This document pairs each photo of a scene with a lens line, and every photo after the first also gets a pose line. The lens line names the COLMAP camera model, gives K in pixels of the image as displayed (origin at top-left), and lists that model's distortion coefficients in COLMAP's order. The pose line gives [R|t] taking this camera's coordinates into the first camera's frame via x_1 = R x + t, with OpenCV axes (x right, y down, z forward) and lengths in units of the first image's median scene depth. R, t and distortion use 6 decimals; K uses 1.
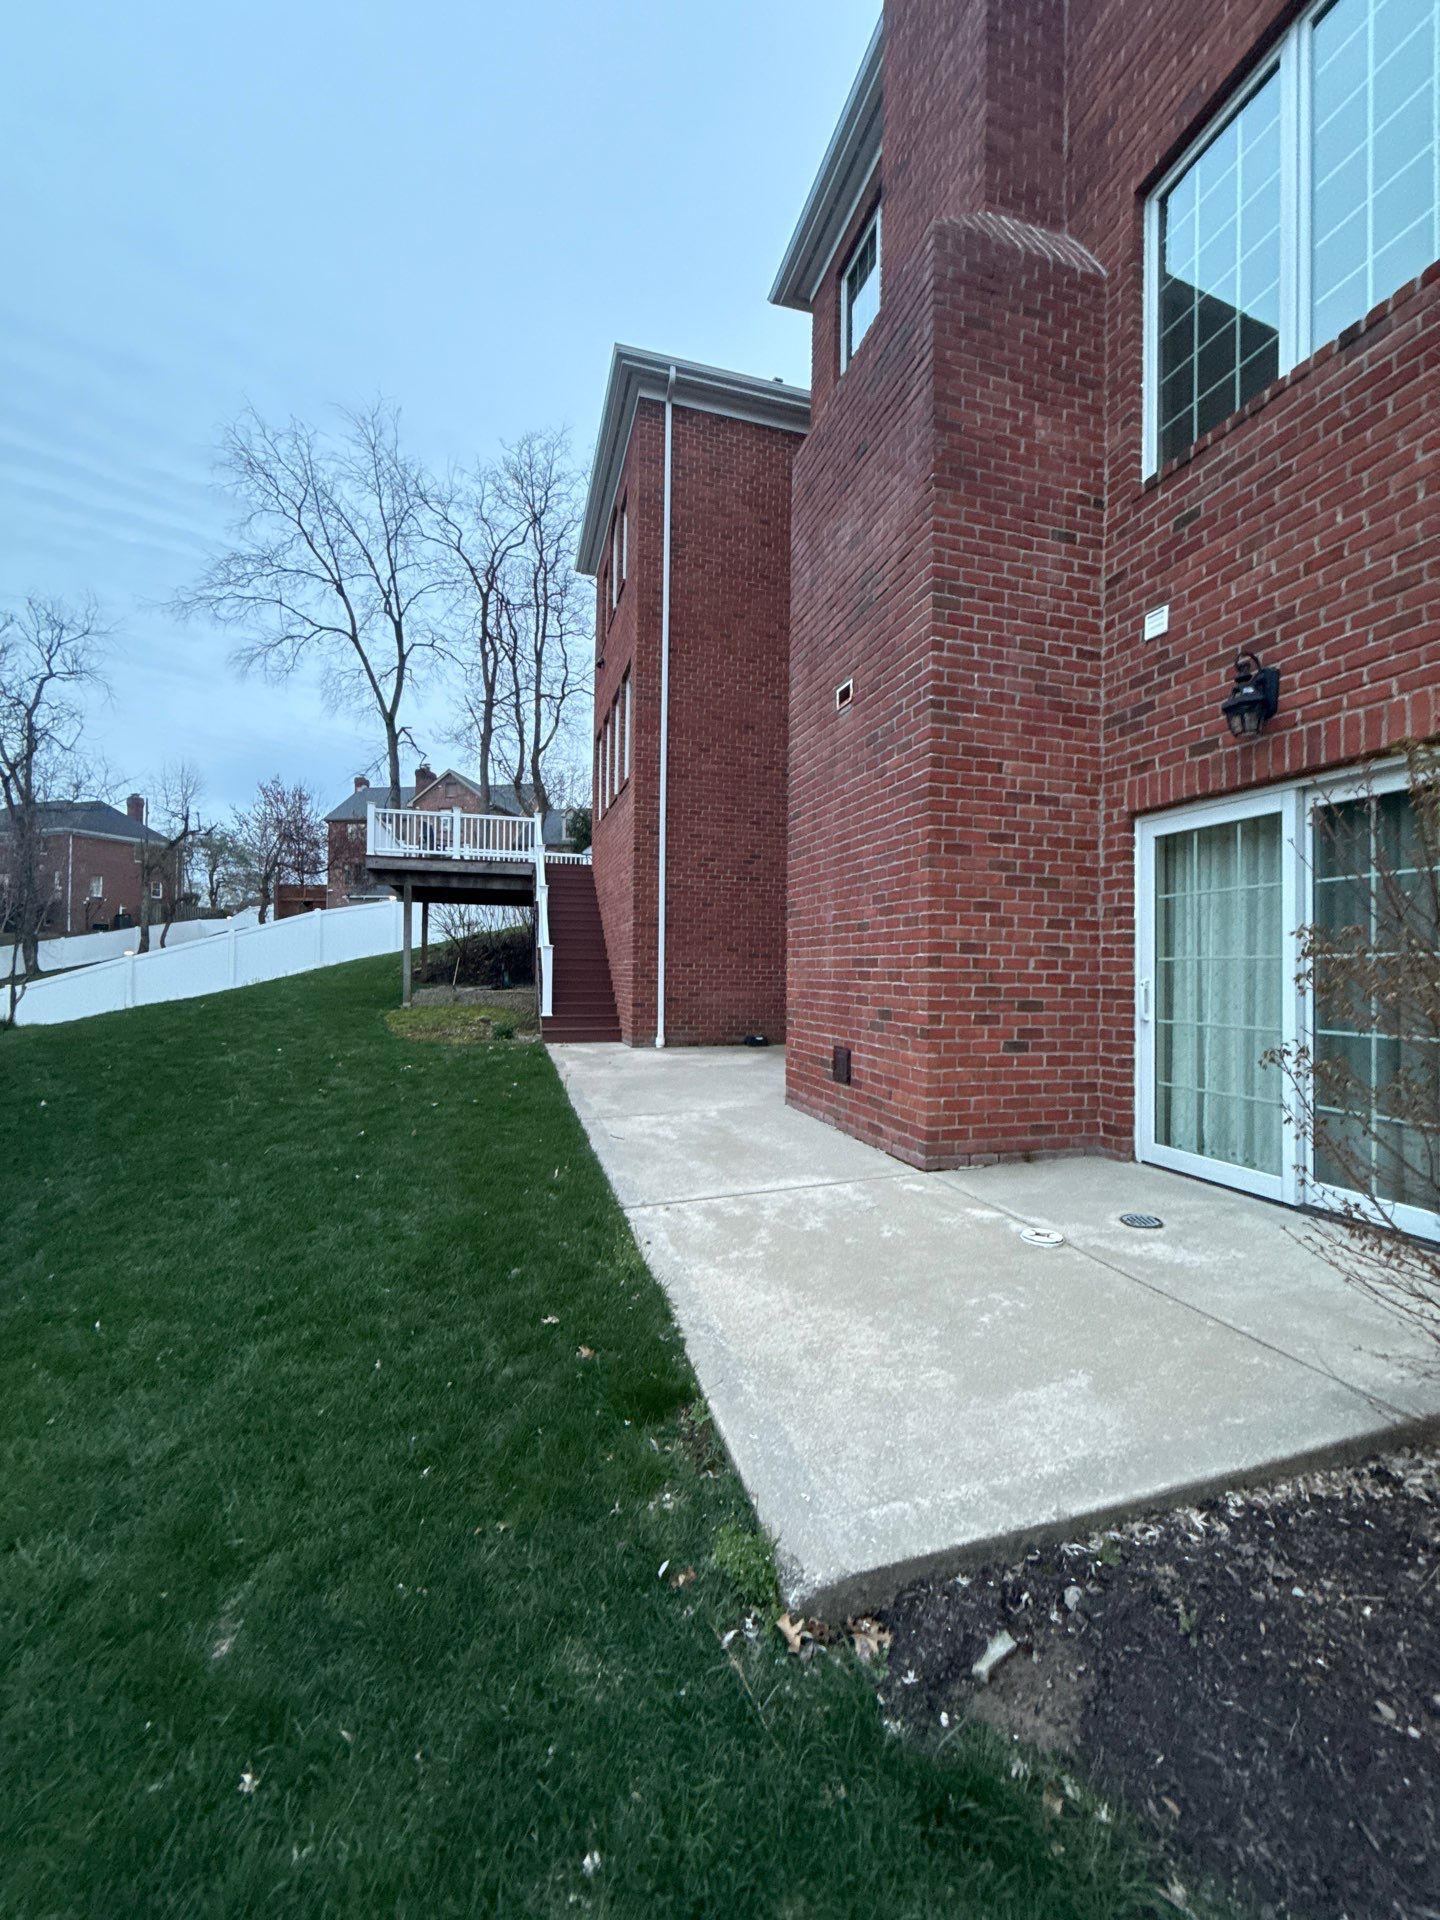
lens RADIAL K [[757.6, 0, 716.6], [0, 757.6, 969.9], [0, 0, 1]] dist [-0.000688, -0.000398]
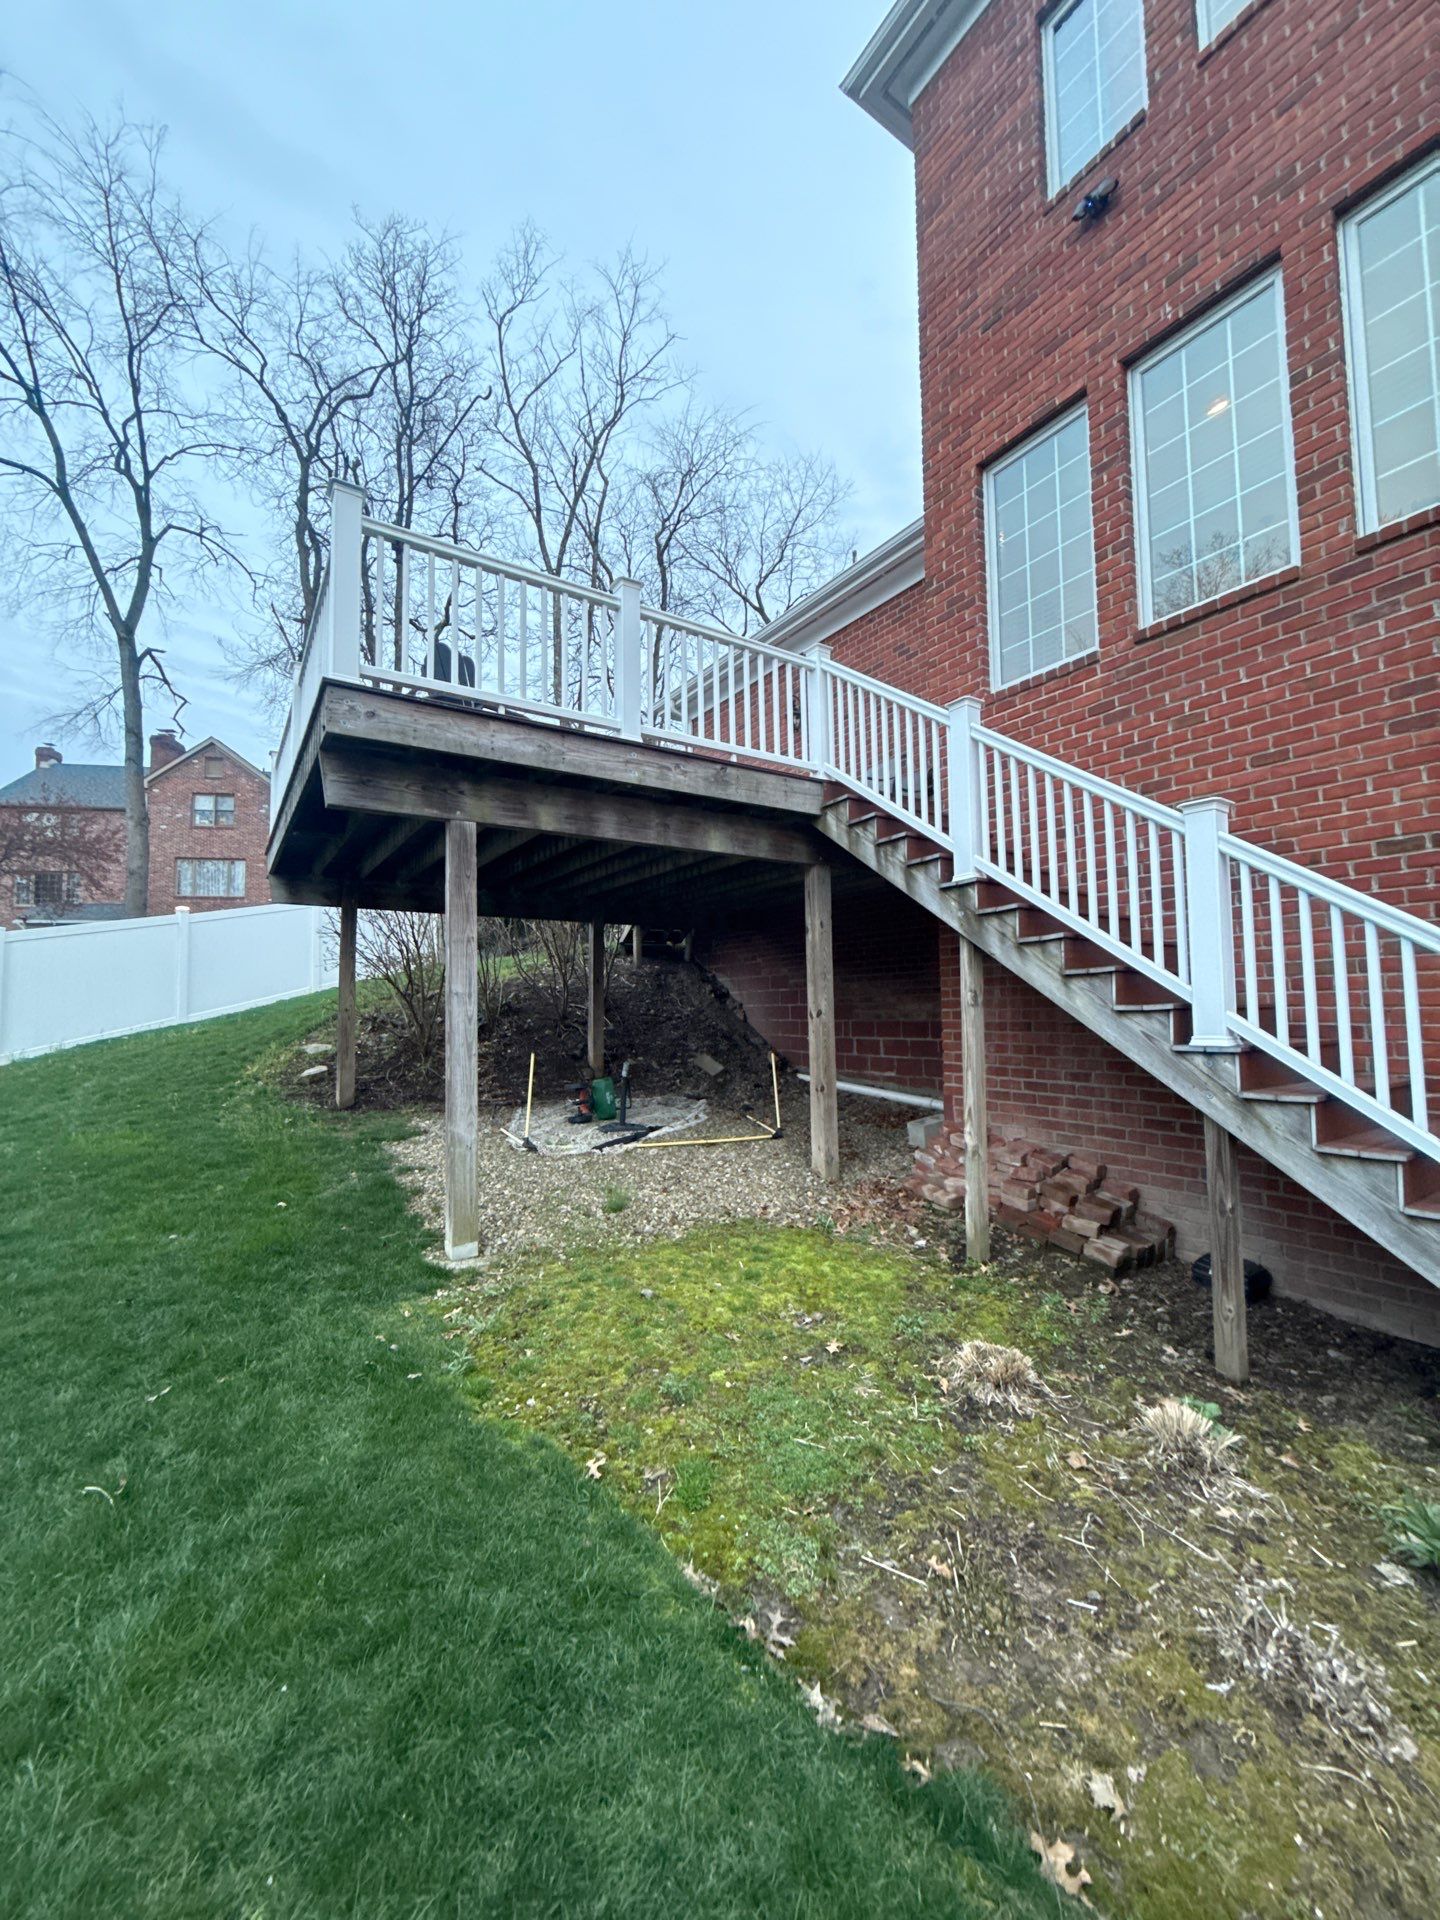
lens RADIAL K [[763.0, 0, 718.9], [0, 763.0, 959.9], [0, 0, 1]] dist [0.000105, -0.000368]
pose [[0.952294, -0.011290, 0.304973, -0.165176], [0.029894, 0.997960, -0.056402, -0.015421], [-0.303715, 0.062828, 0.950689, 0.280227]]
